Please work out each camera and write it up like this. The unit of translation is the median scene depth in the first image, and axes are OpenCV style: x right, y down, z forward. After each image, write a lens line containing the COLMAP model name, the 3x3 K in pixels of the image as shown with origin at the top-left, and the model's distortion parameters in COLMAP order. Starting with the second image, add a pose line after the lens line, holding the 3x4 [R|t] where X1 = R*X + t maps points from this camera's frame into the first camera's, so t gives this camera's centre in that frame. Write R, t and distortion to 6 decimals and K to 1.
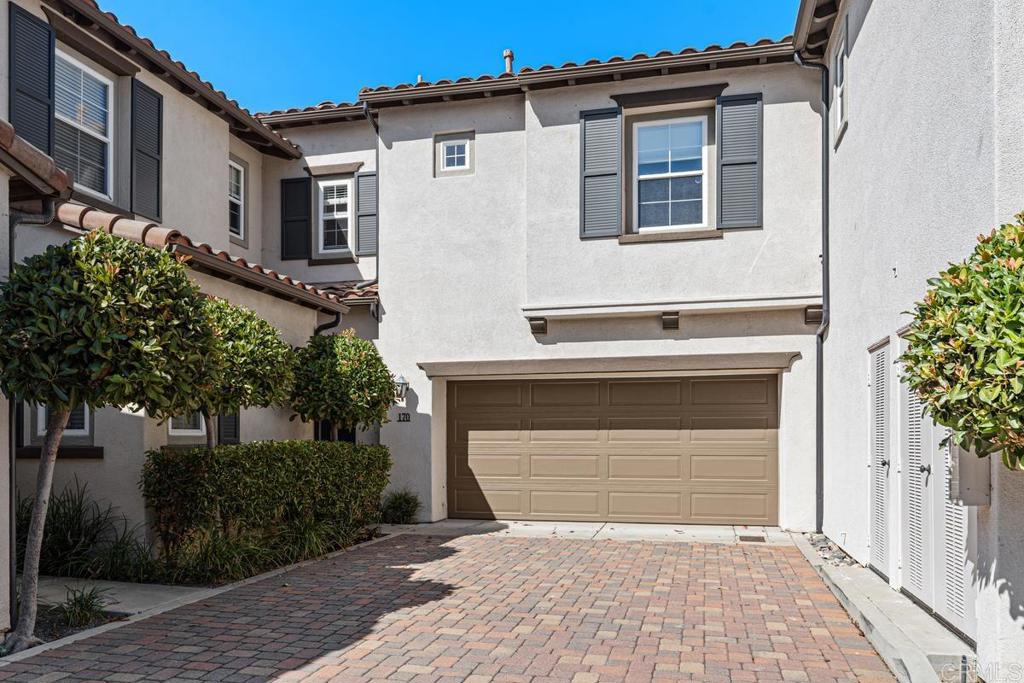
lens RADIAL K [[774.9, 0, 512.0], [0, 774.9, 349.9], [0, 0, 1]] dist [0.012845, -0.008578]
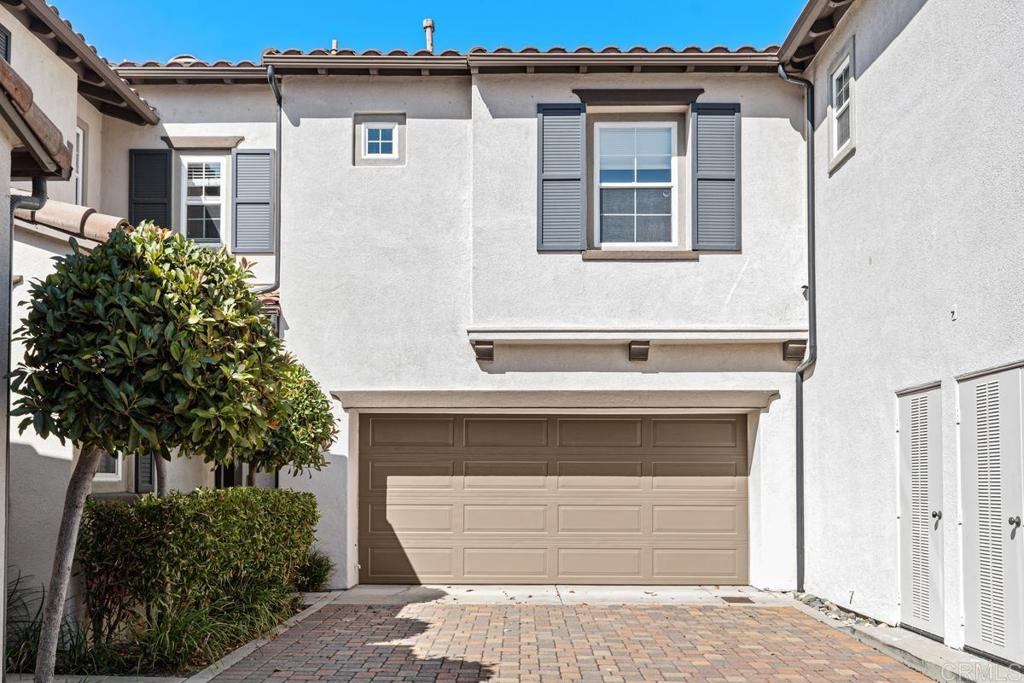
lens RADIAL K [[954.7, 0, 512.2], [0, 954.7, 336.6], [0, 0, 1]] dist [0.018132, 0.000000]
pose [[0.973718, 0.038306, 0.224512, -0.171677], [-0.029553, 0.998671, -0.042218, -0.003759], [-0.225831, 0.034473, 0.973556, -0.018607]]
